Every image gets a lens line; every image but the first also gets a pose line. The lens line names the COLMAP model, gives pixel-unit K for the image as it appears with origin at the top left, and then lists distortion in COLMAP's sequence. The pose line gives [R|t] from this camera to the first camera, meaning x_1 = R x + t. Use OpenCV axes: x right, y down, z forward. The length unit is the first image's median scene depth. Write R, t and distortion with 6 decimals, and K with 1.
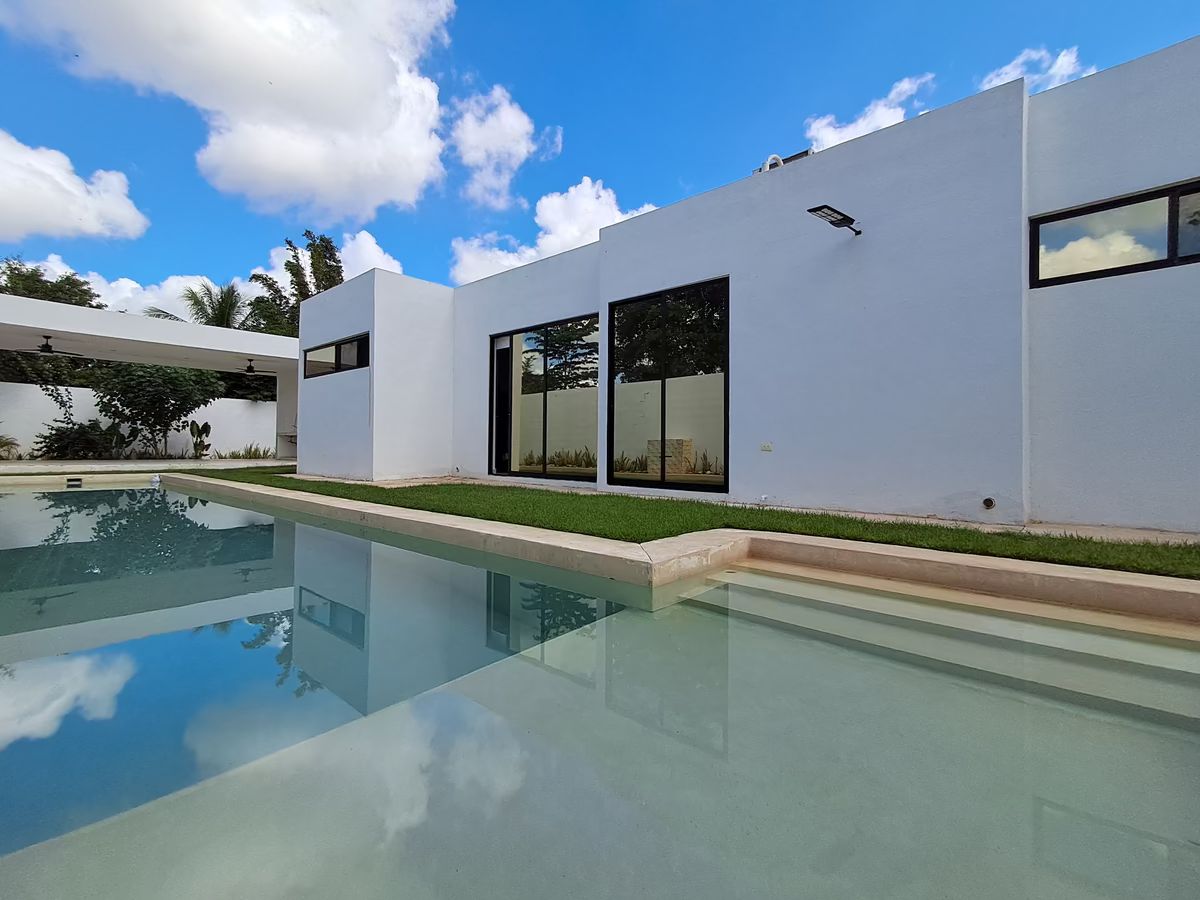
lens RADIAL K [[552.3, 0, 593.4], [0, 552.3, 446.2], [0, 0, 1]] dist [0.002320, 0.000009]
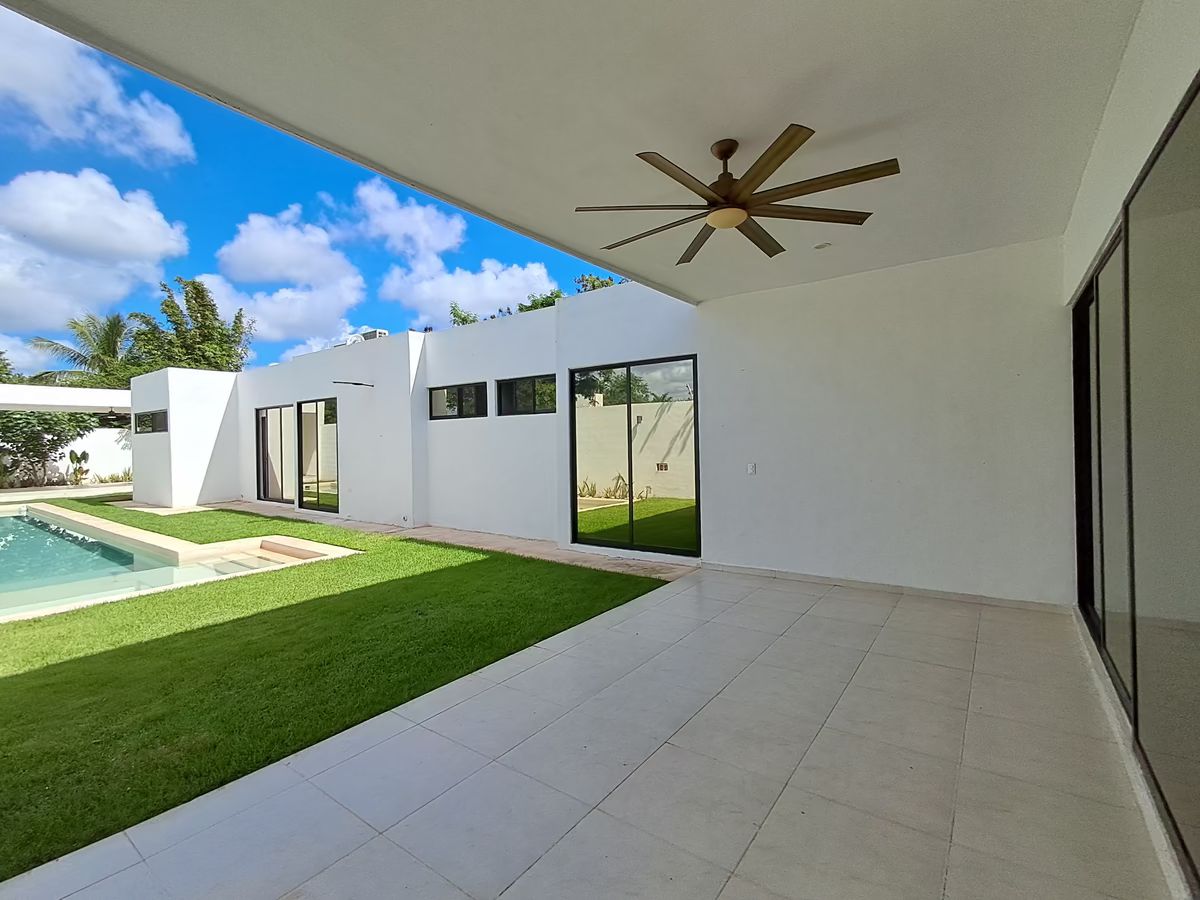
lens RADIAL K [[552.3, 0, 593.8], [0, 552.3, 451.9], [0, 0, 1]] dist [0.002320, 0.000009]
pose [[0.995353, -0.026719, 0.092513, 0.299020], [0.024641, 0.999419, 0.023535, -0.046884], [-0.093088, -0.021146, 0.995433, -0.302086]]
